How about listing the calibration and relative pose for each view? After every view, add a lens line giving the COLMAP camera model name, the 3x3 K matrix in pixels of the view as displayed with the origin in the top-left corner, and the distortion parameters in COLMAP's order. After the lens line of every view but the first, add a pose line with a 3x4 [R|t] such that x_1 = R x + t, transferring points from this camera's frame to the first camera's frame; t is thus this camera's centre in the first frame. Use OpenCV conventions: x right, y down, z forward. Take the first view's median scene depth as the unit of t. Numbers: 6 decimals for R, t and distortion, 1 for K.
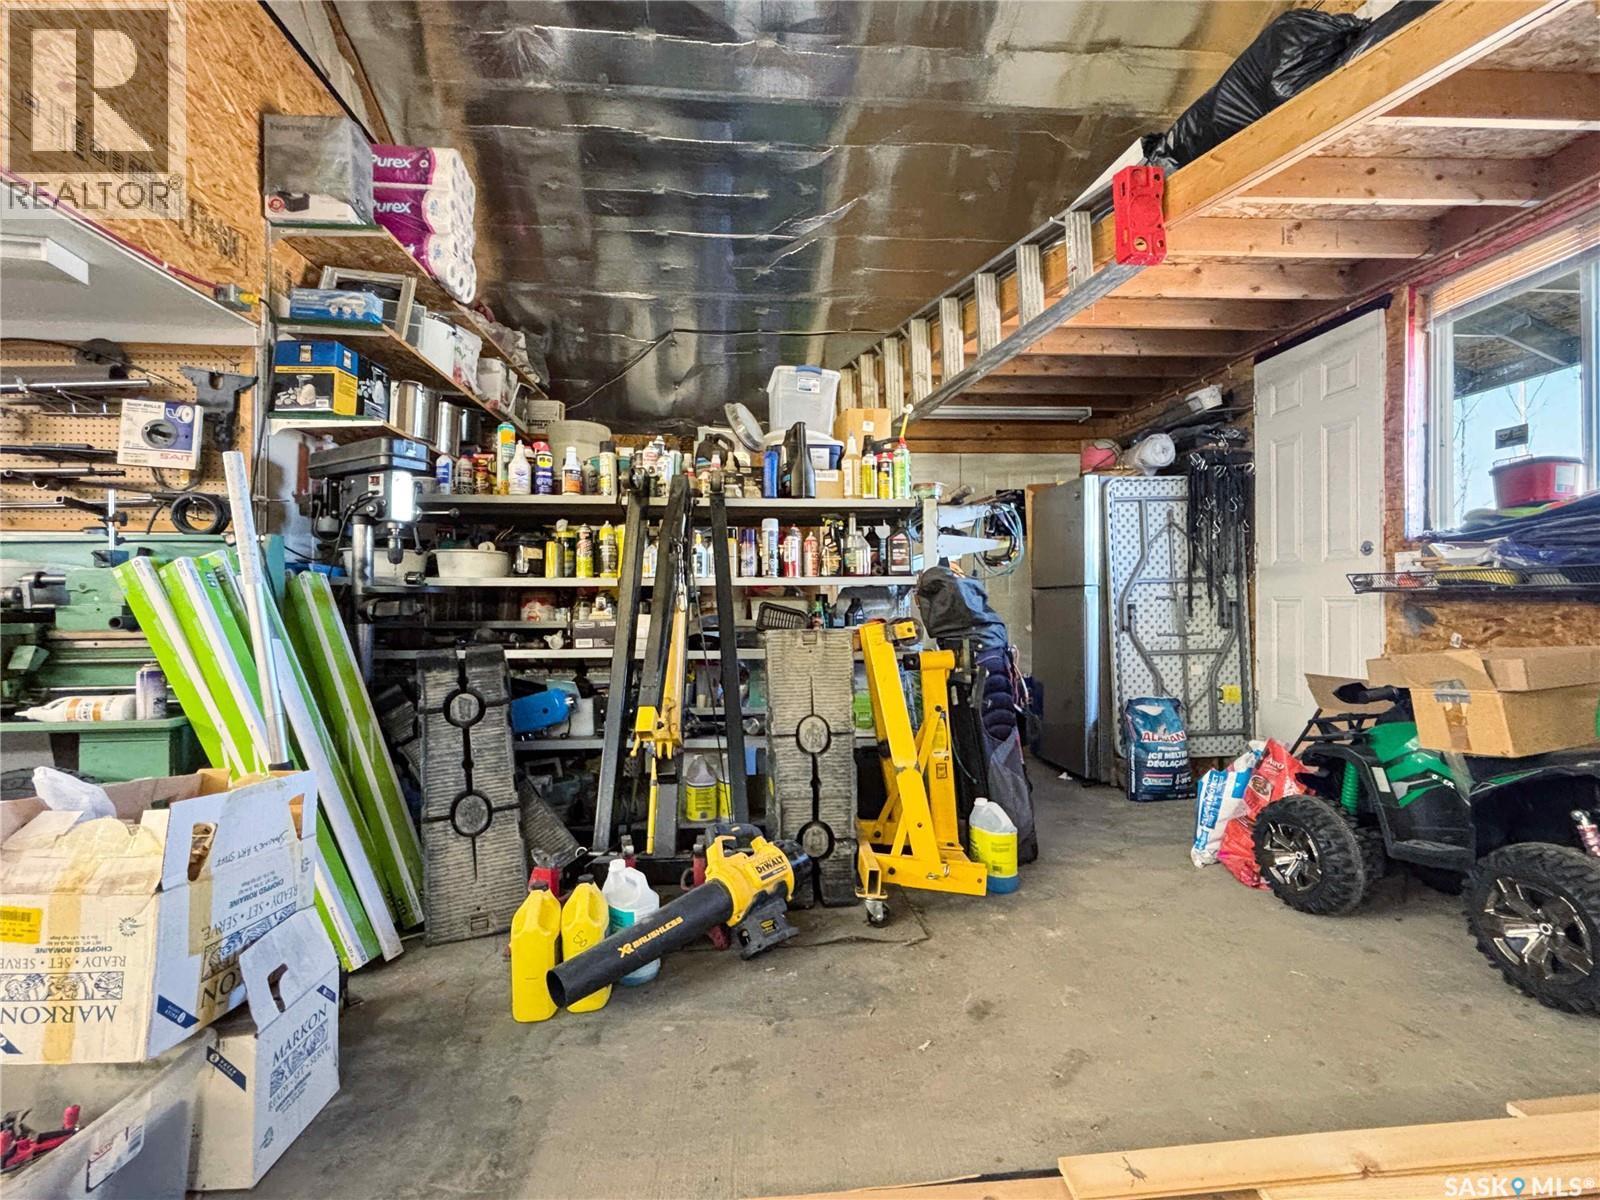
lens RADIAL K [[765.4, 0, 800.0], [0, 765.4, 600.0], [0, 0, 1]] dist [-0.000964, -0.000284]
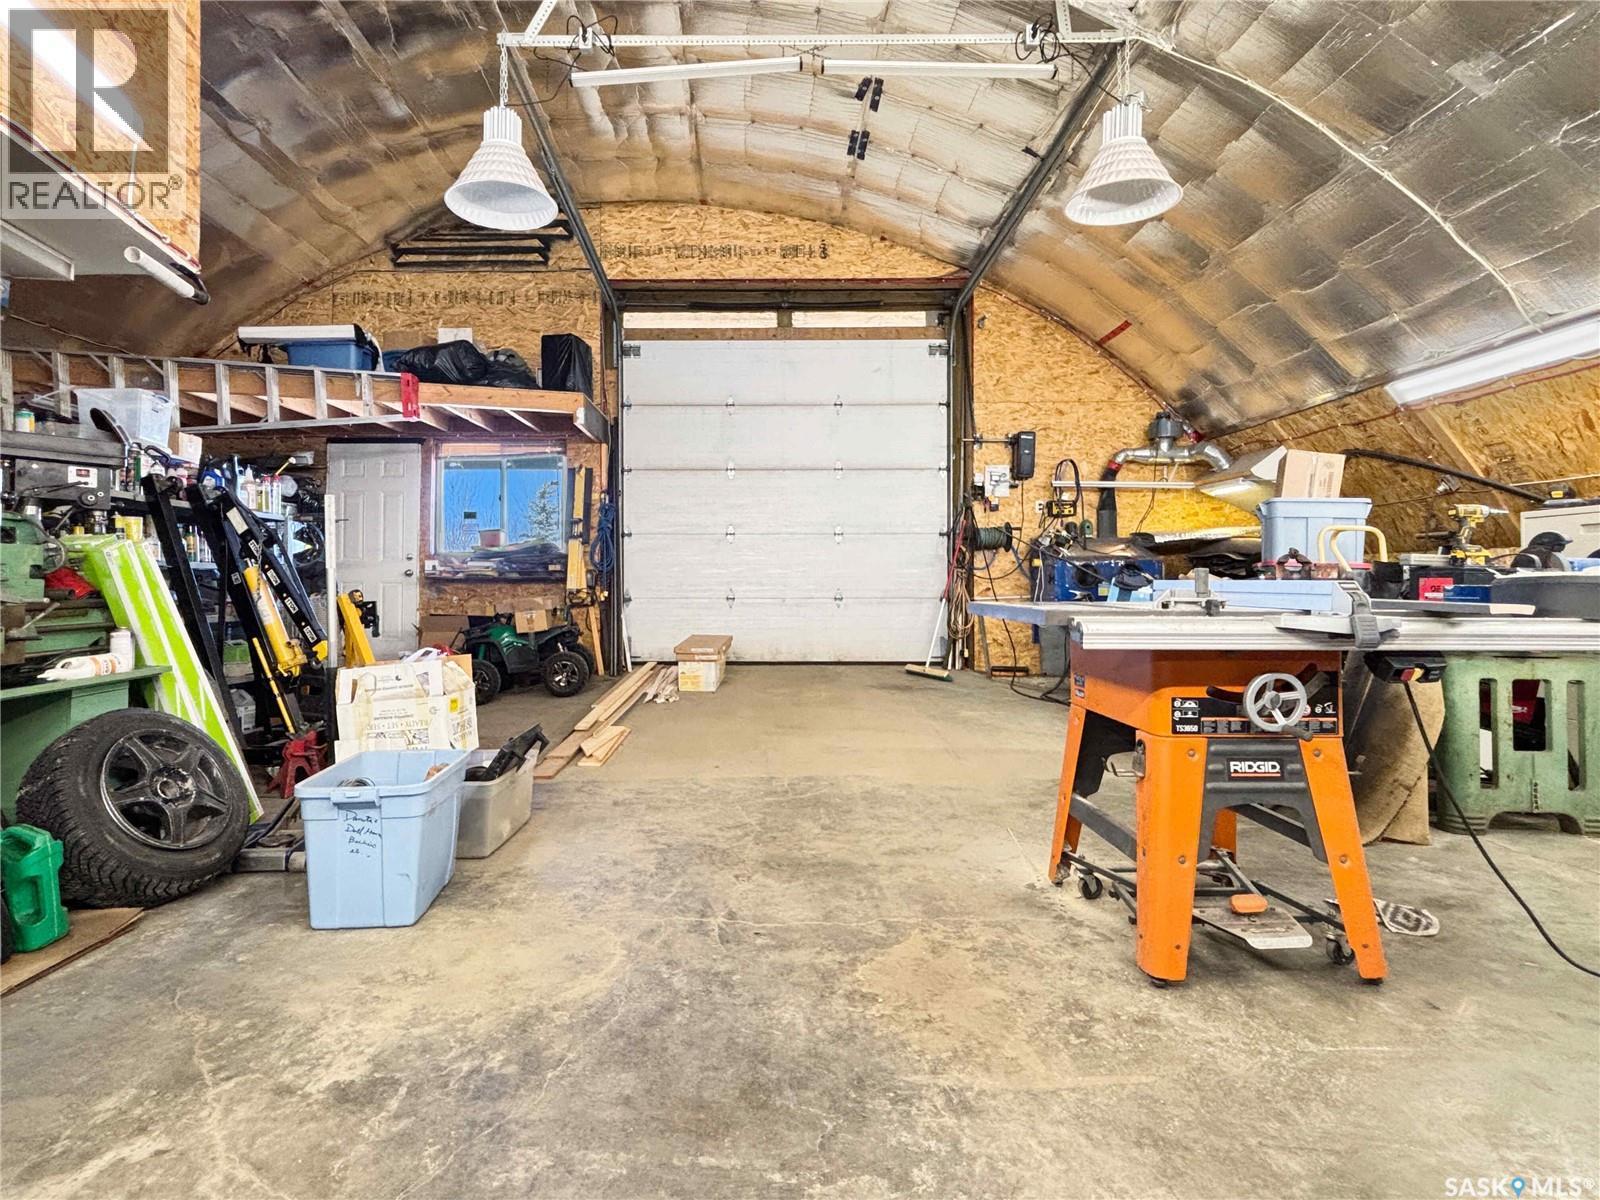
lens RADIAL K [[1113.4, 0, 800.0], [0, 1113.4, 600.0], [0, 0, 1]] dist [0.001759, -0.036823]
pose [[0.029911, -0.009522, 0.999507, -2.586373], [0.002479, 0.999952, 0.009452, 0.024695], [-0.999549, 0.002195, 0.029933, -0.154710]]
